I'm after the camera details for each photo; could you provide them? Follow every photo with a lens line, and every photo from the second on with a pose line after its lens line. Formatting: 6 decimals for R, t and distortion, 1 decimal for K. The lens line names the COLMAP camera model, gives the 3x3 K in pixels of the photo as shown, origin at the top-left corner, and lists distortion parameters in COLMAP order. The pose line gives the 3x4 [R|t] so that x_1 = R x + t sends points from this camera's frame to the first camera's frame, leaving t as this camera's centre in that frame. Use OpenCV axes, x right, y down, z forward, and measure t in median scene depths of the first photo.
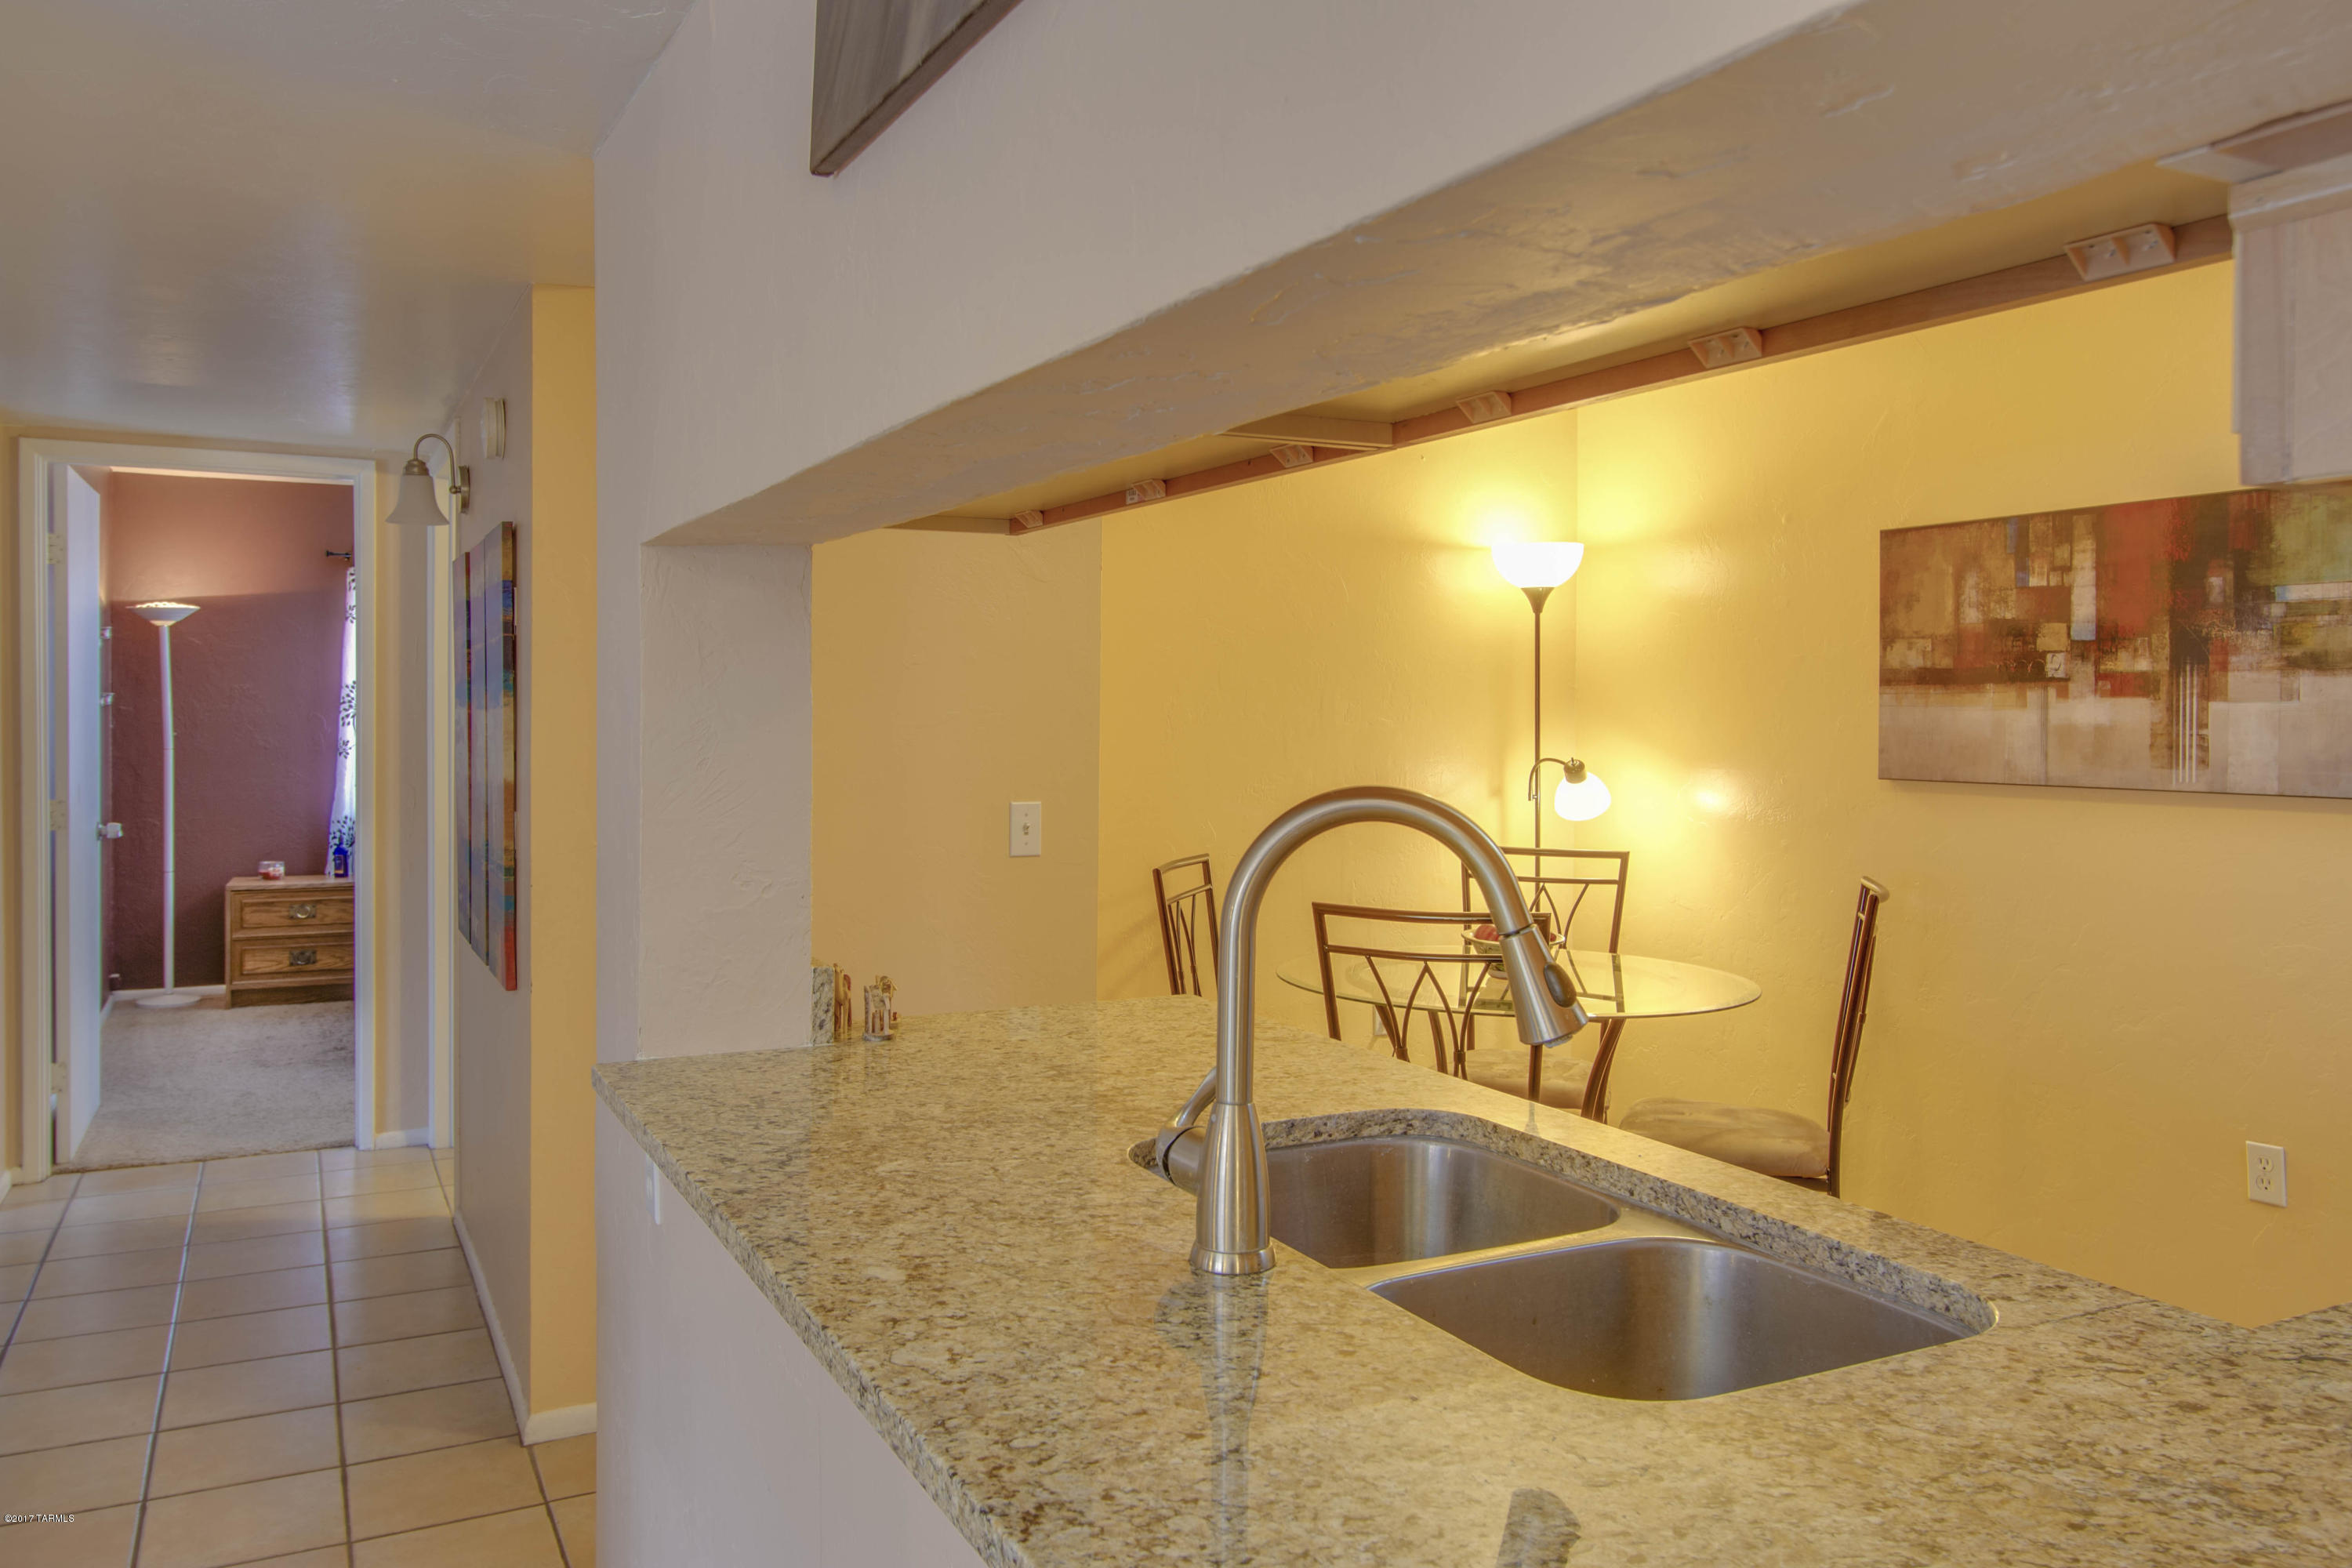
lens RADIAL K [[1677.0, 0, 1170.5], [0, 1677.0, 730.1], [0, 0, 1]] dist [-0.002048, 0.002071]
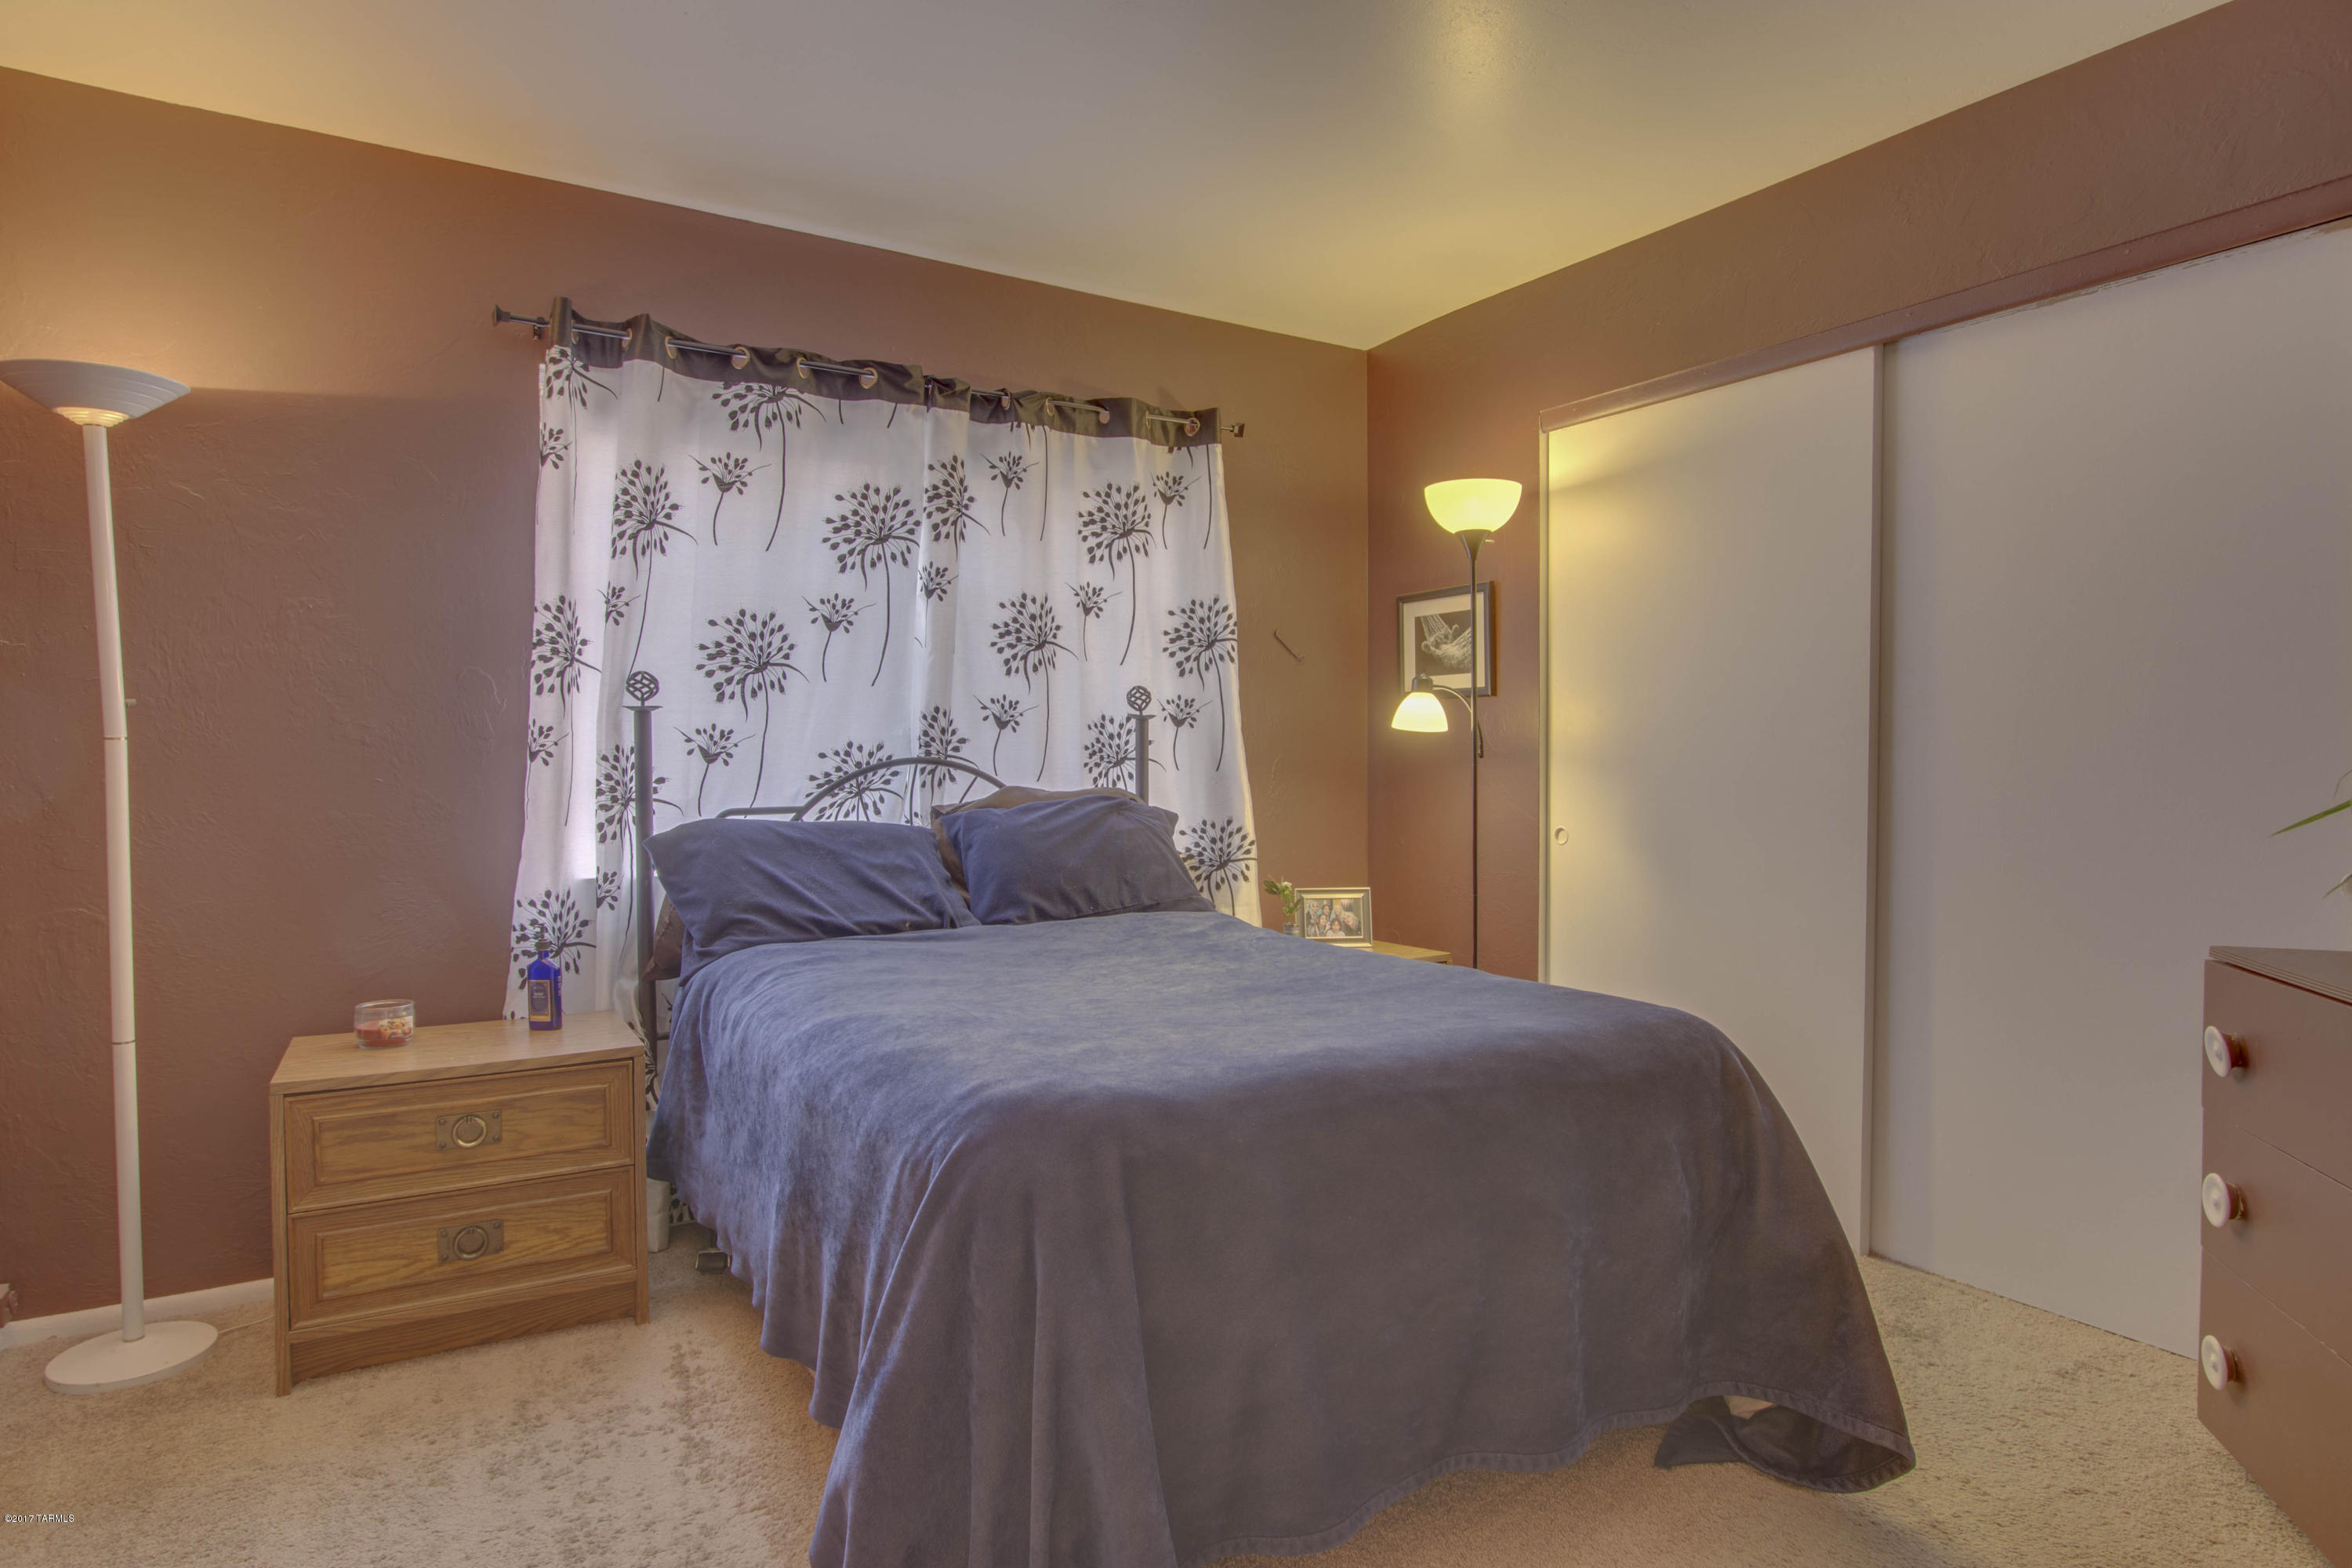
lens RADIAL K [[1329.9, 0, 1176.0], [0, 1329.9, 784.0], [0, 0, 1]] dist [0.003872, 0.001914]
pose [[0.996924, -0.008989, 0.077857, -0.366276], [0.008141, 0.999904, 0.011205, 0.020496], [-0.077950, -0.010537, 0.996902, 0.655558]]
